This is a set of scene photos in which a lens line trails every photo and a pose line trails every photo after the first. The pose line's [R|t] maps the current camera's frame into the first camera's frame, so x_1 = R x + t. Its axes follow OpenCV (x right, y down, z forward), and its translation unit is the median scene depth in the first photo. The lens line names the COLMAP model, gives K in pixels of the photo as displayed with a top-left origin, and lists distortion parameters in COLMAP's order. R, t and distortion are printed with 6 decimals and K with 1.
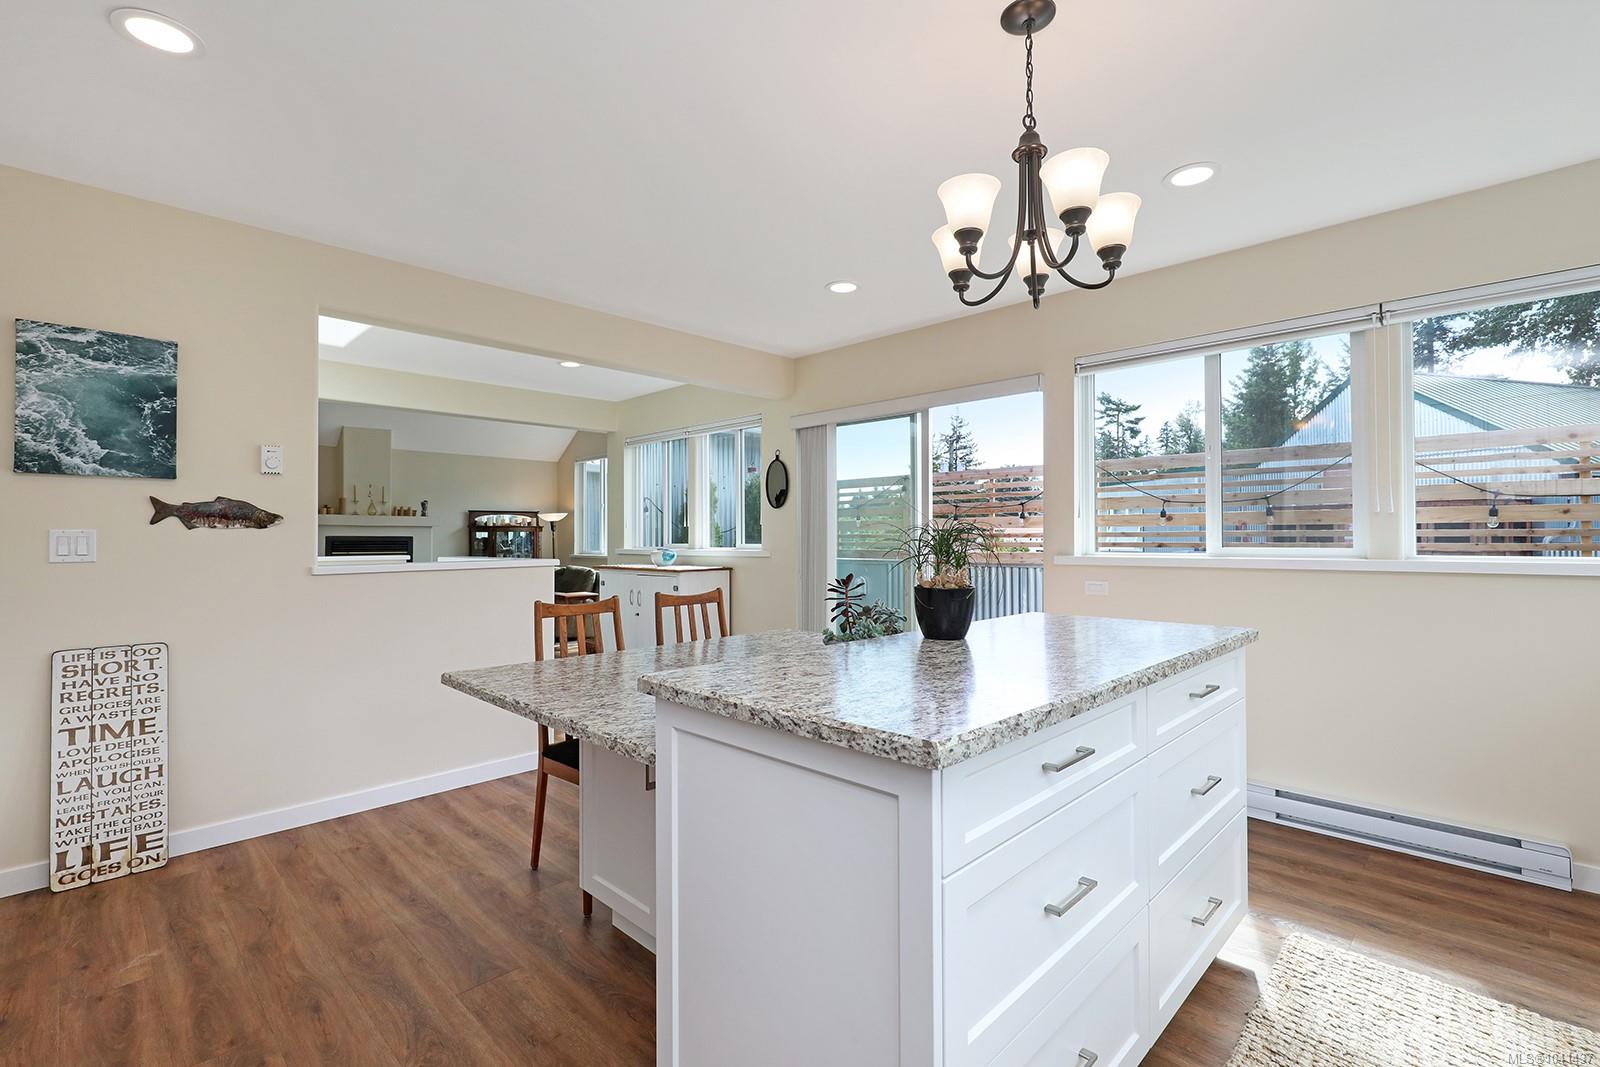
lens RADIAL K [[725.5, 0, 813.2], [0, 725.5, 531.2], [0, 0, 1]] dist [-0.003318, 0.001420]
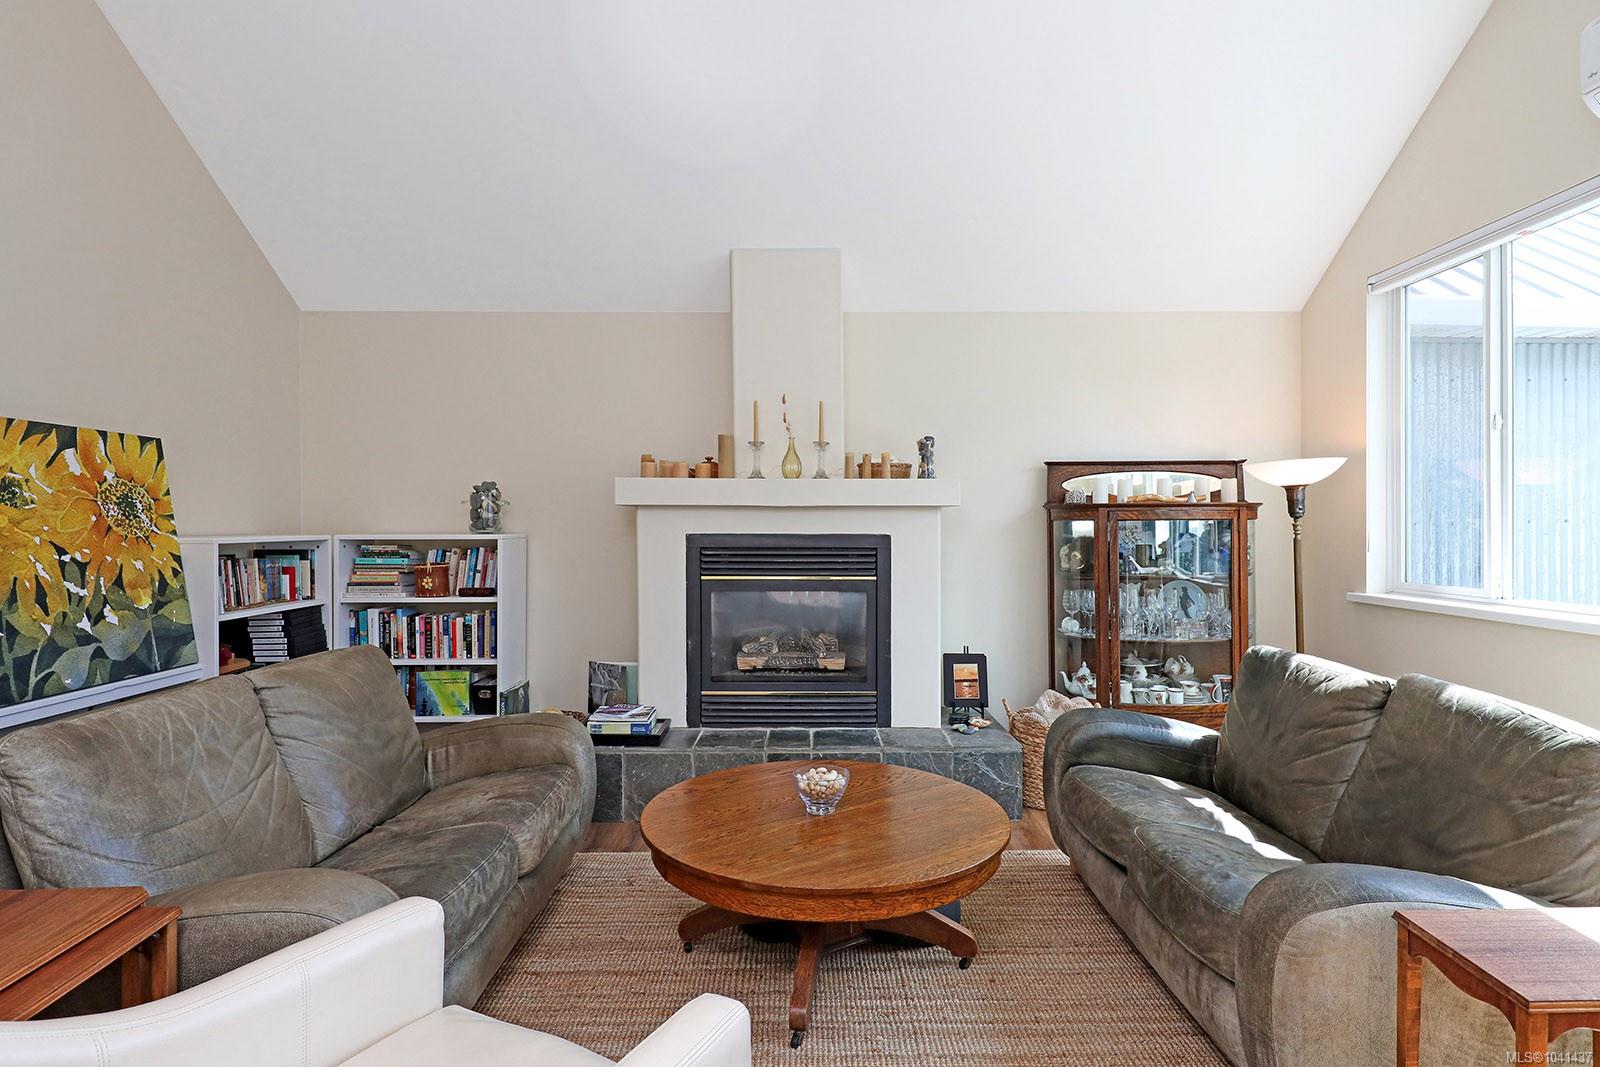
lens RADIAL K [[864.6, 0, 813.7], [0, 864.6, 529.6], [0, 0, 1]] dist [-0.000130, 0.002587]
pose [[0.699211, 0.003620, -0.714906, -0.237618], [0.004613, 0.999944, 0.009575, 0.000579], [0.714900, -0.009993, 0.699155, 0.592024]]
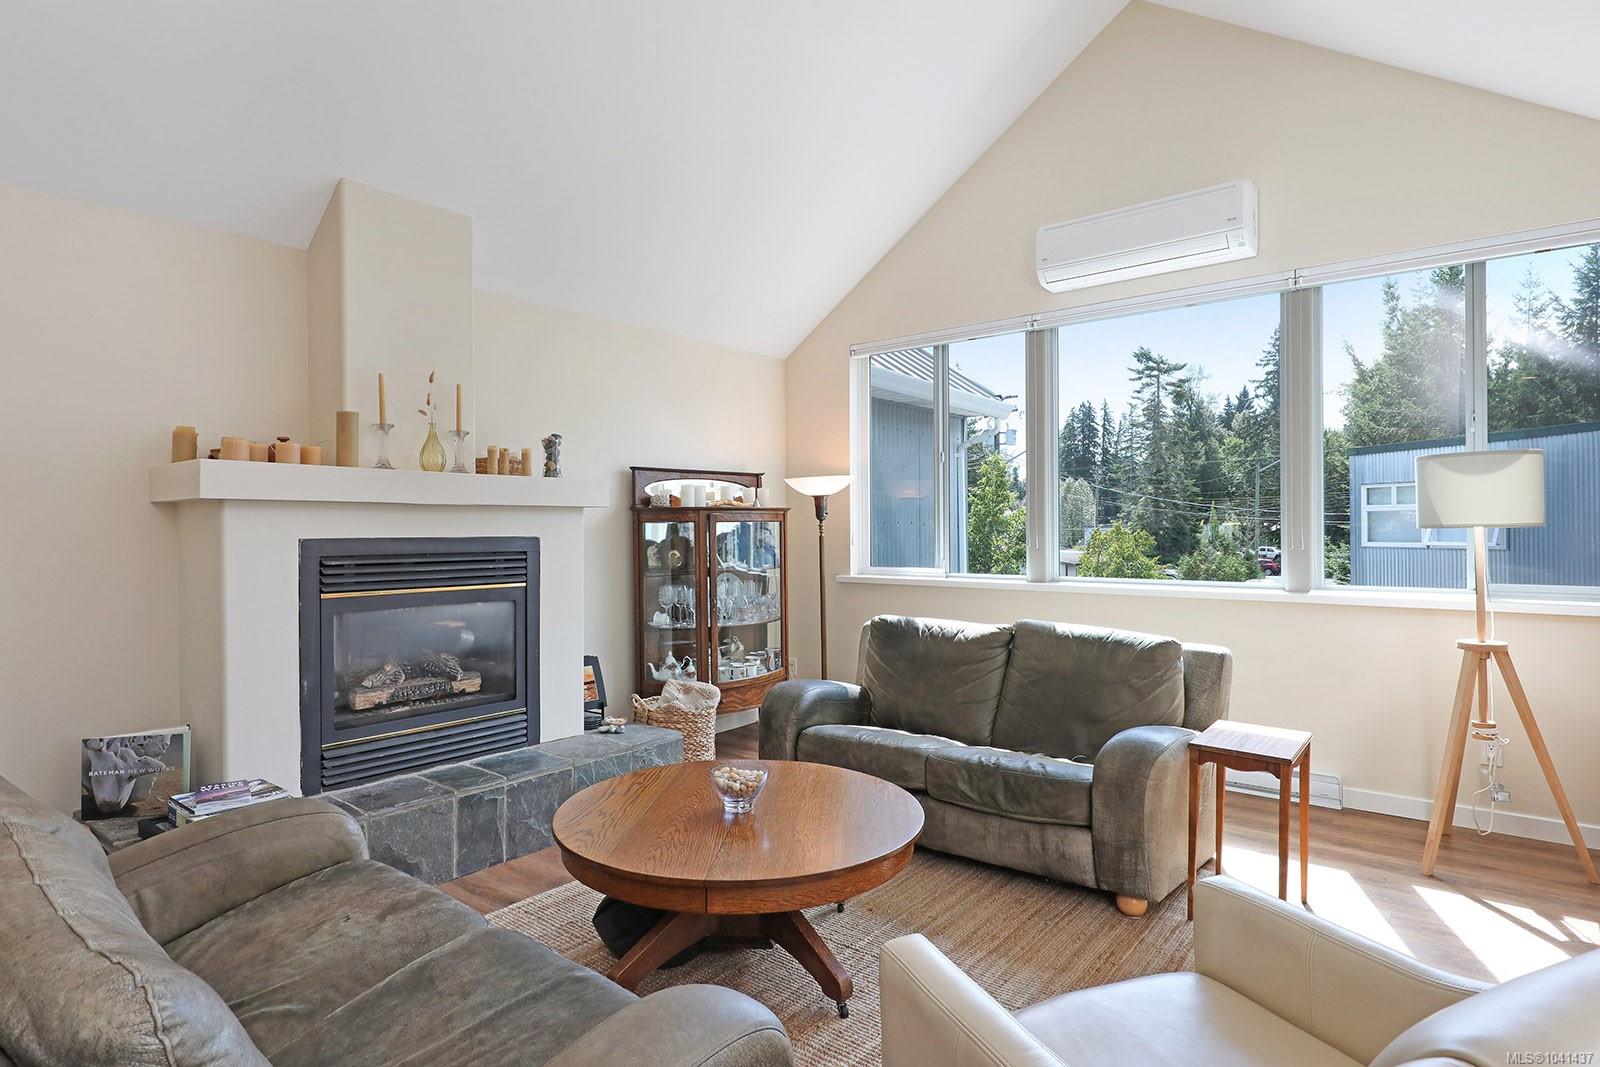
lens RADIAL K [[864.6, 0, 804.7], [0, 864.6, 532.7], [0, 0, 1]] dist [-0.000130, 0.002587]
pose [[0.996060, -0.005015, 0.088539, -0.410707], [0.003829, 0.999901, 0.013562, 0.000493], [-0.088599, -0.013170, 0.995980, 0.518584]]
